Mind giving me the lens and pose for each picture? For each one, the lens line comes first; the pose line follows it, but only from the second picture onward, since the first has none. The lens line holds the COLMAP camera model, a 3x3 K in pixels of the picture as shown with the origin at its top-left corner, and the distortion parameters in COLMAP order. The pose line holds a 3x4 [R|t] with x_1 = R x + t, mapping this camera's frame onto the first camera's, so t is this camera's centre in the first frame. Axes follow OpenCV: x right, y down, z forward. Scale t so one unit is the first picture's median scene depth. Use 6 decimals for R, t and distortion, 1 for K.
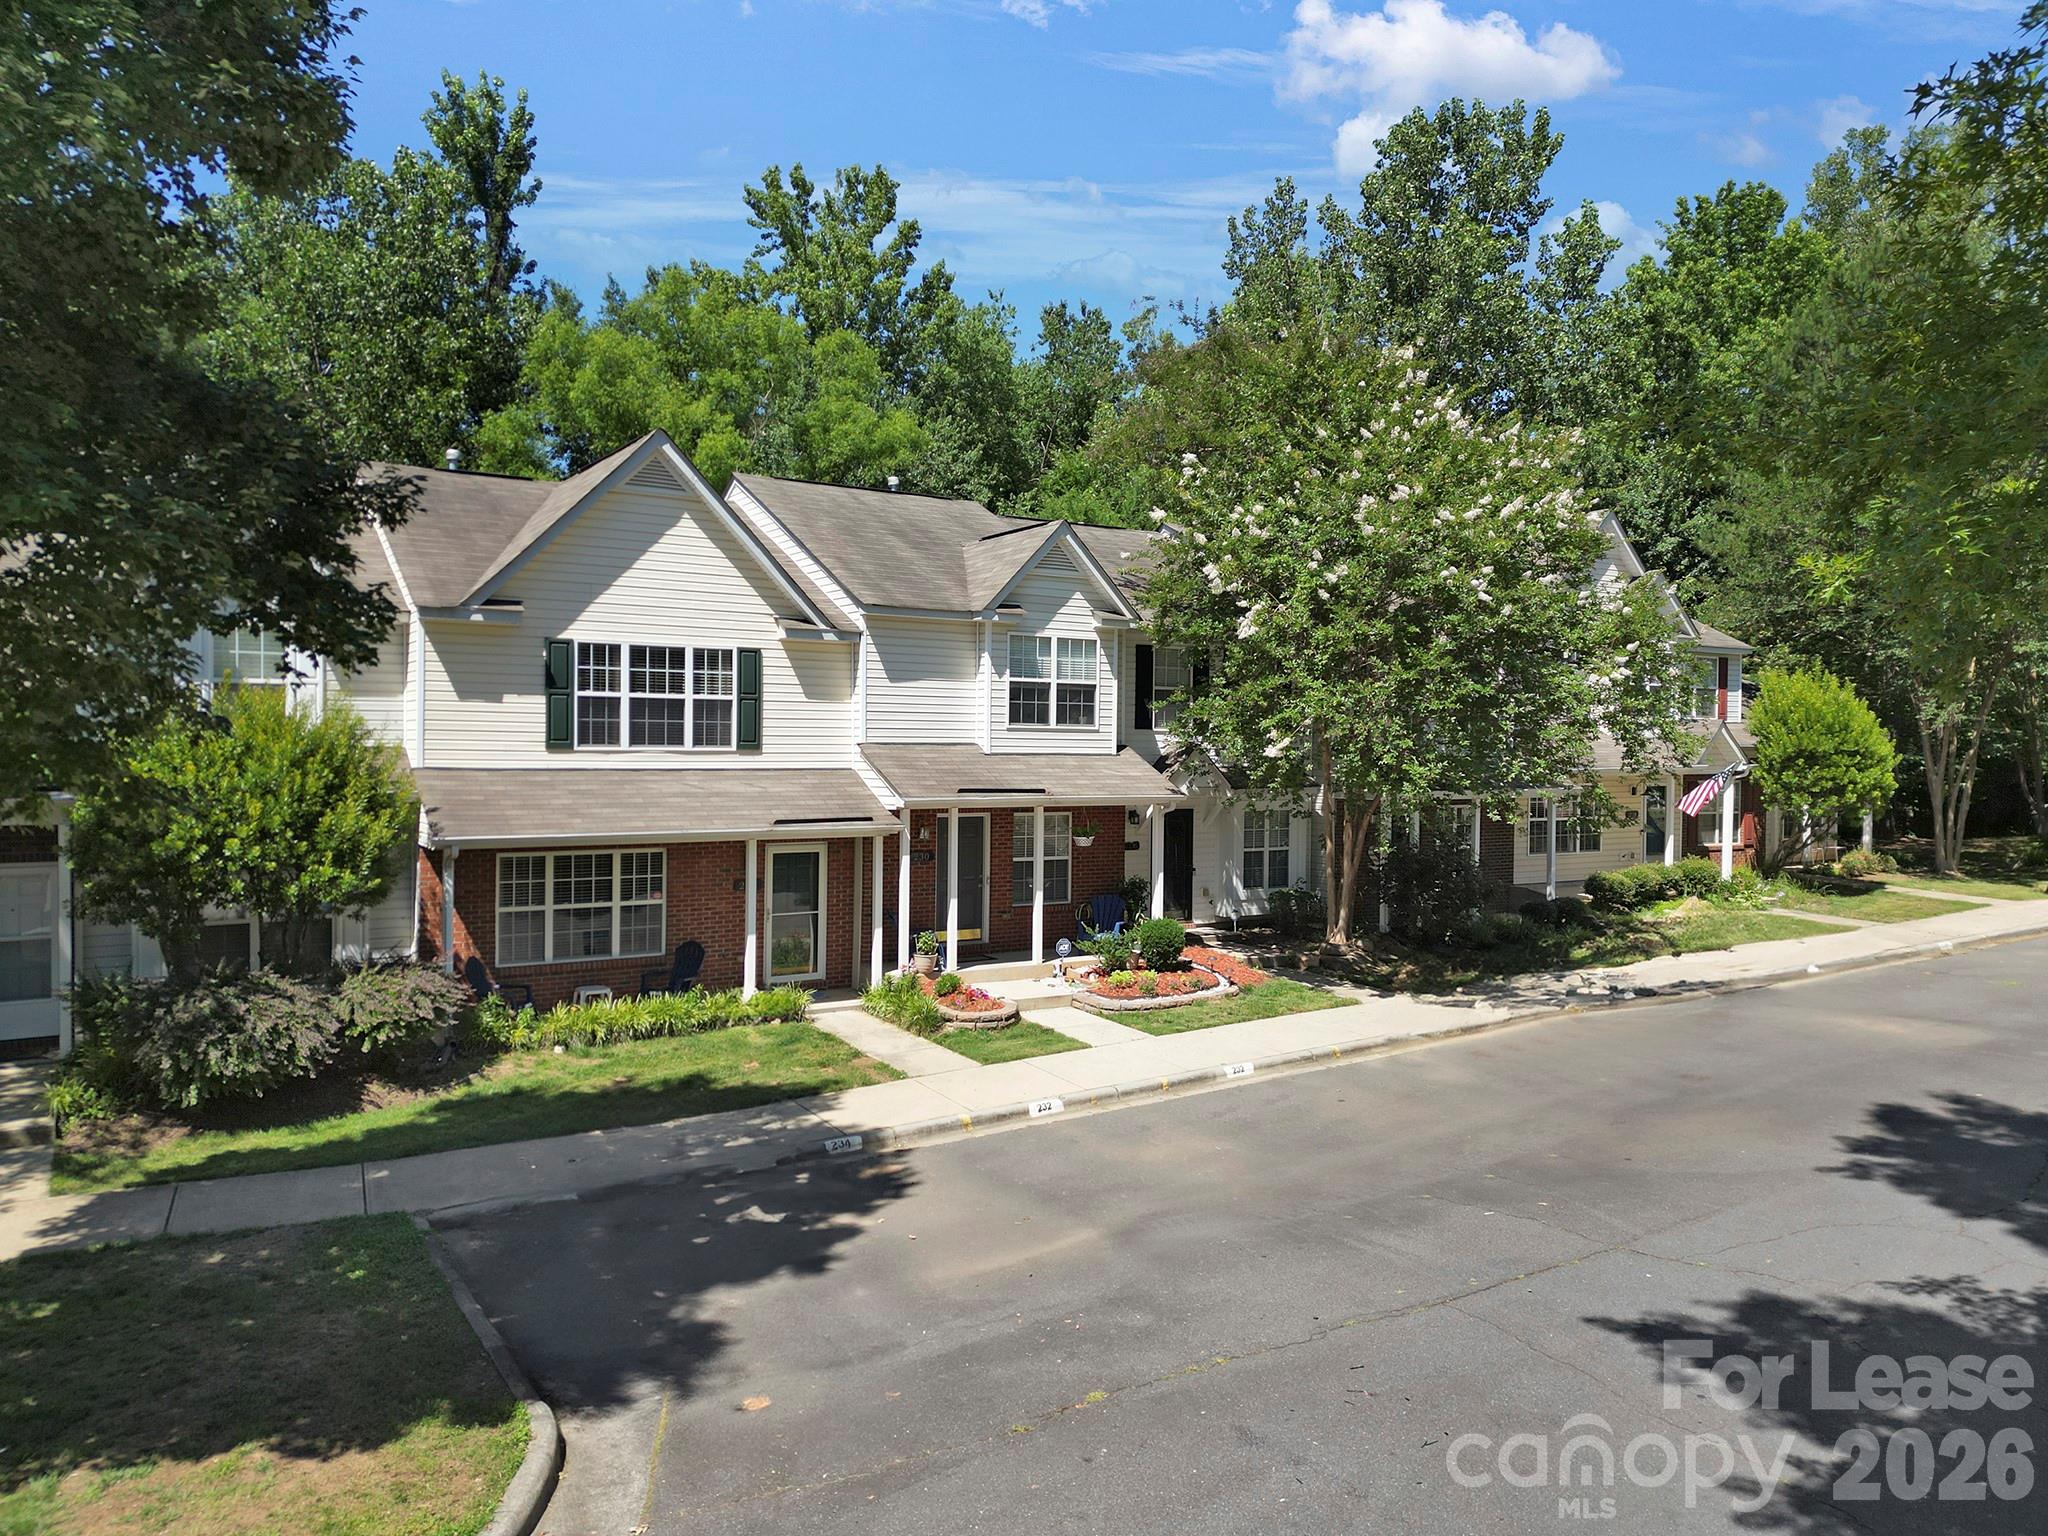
lens RADIAL K [[1426.0, 0, 1036.7], [0, 1426.0, 766.3], [0, 0, 1]] dist [0.061007, -0.029059]
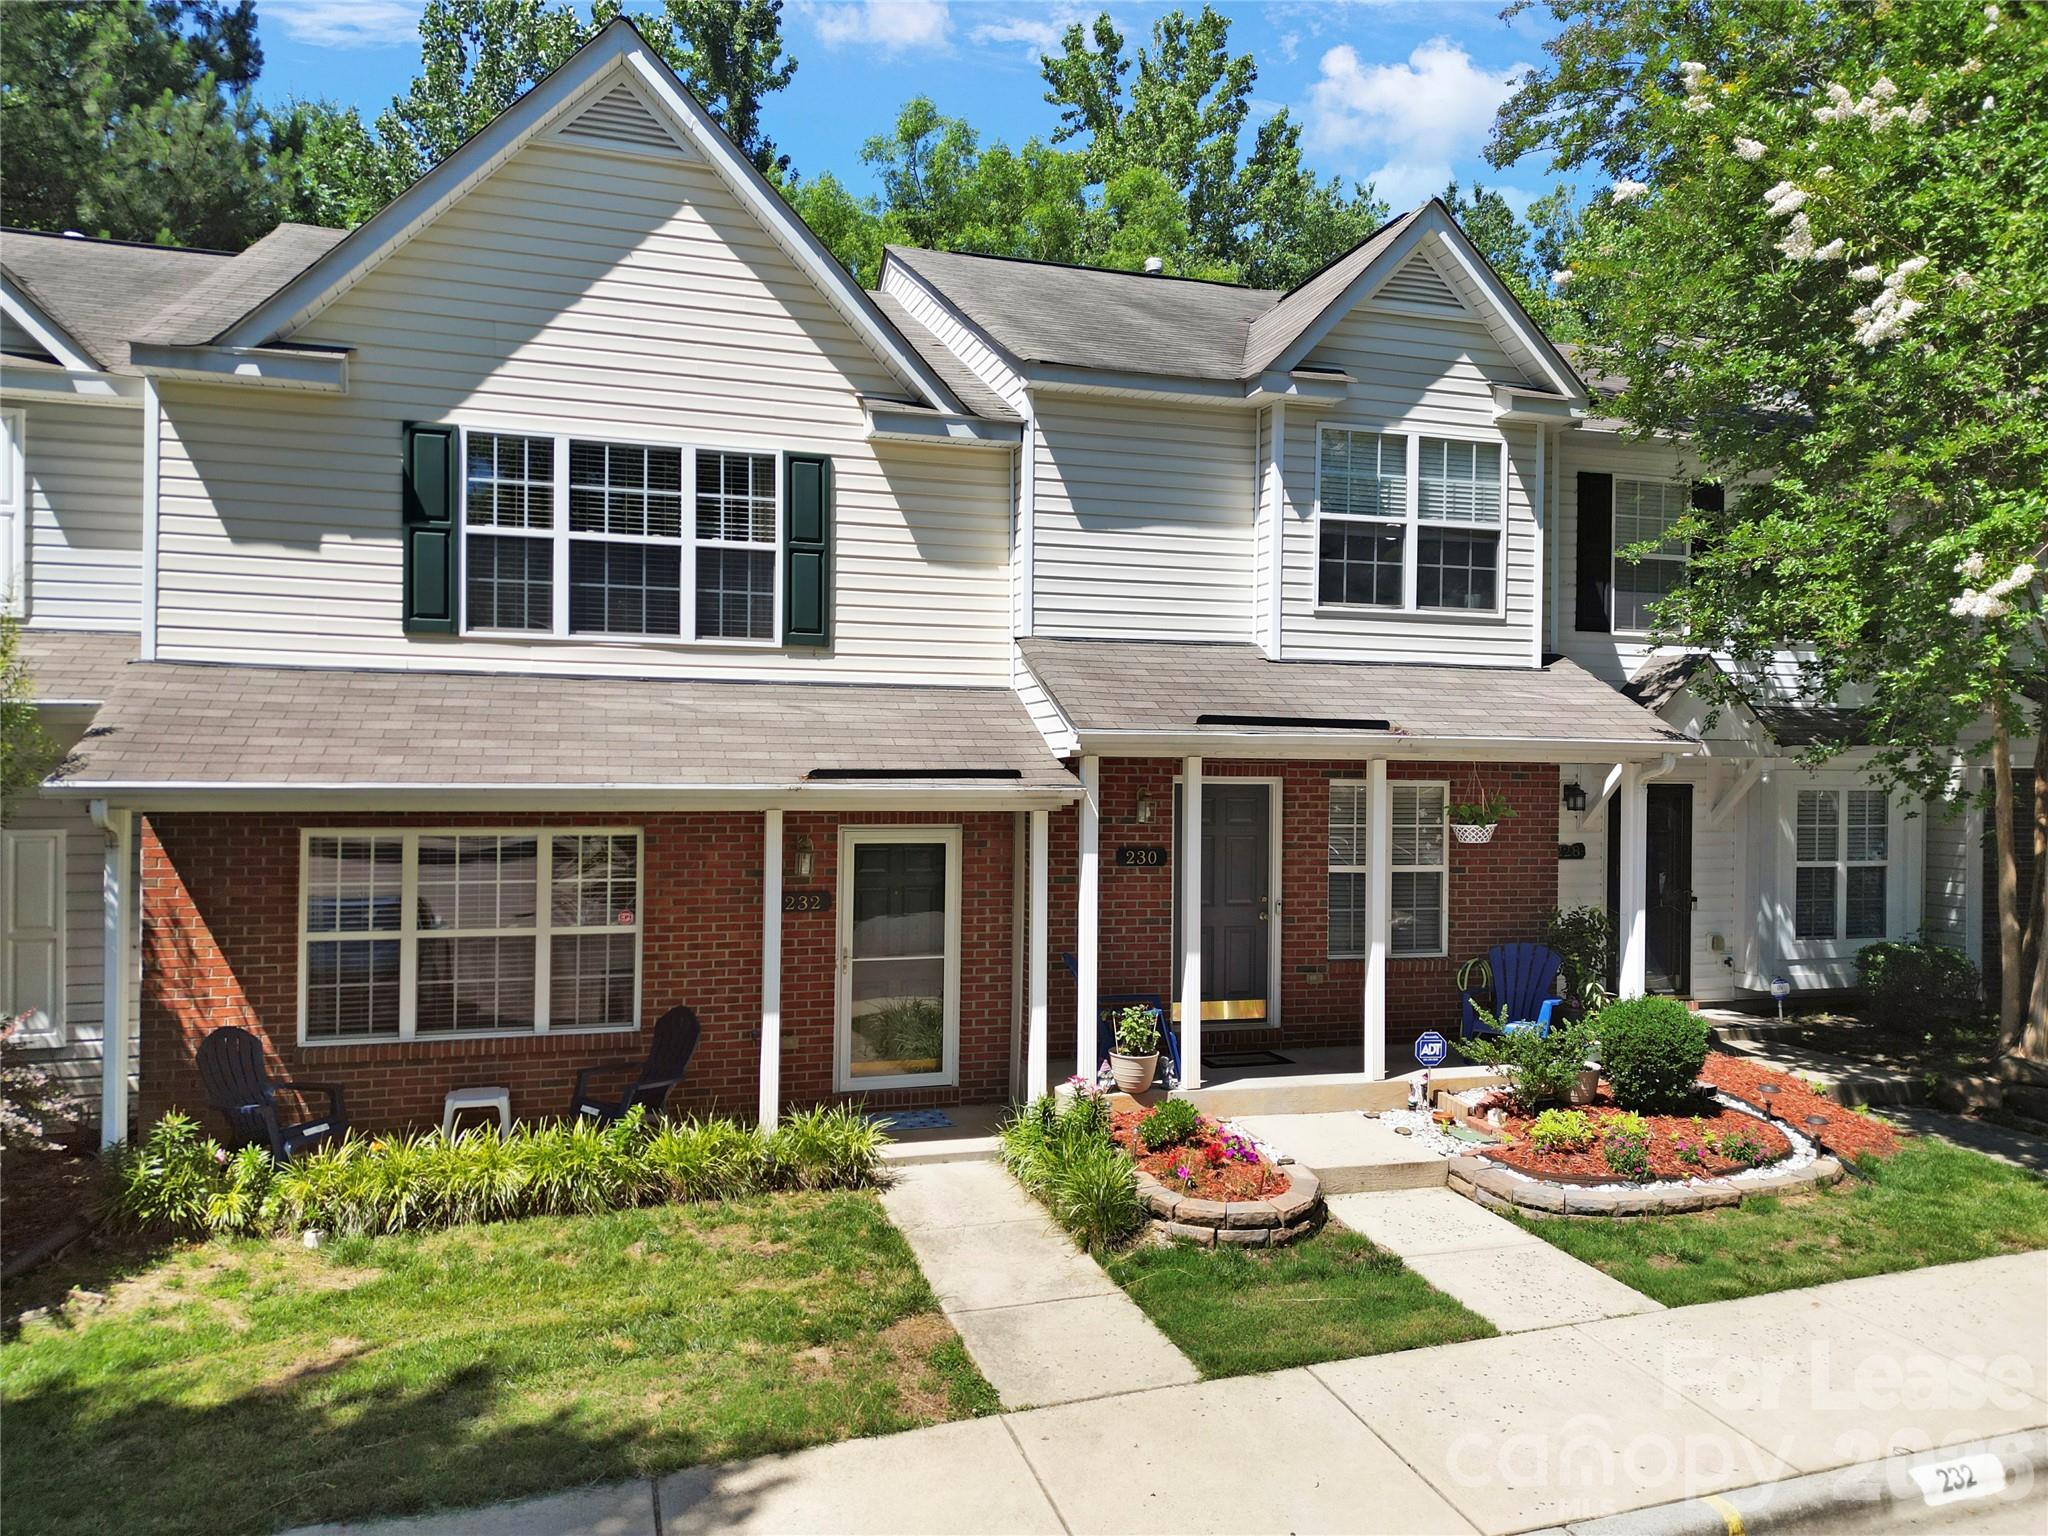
lens RADIAL K [[1426.0, 0, 1012.8], [0, 1426.0, 768.7], [0, 0, 1]] dist [0.061007, -0.029059]
pose [[0.961616, -0.000085, -0.274398, 0.016812], [-0.004726, 0.999847, -0.016870, 0.041537], [0.274358, 0.017519, 0.961468, 0.504901]]
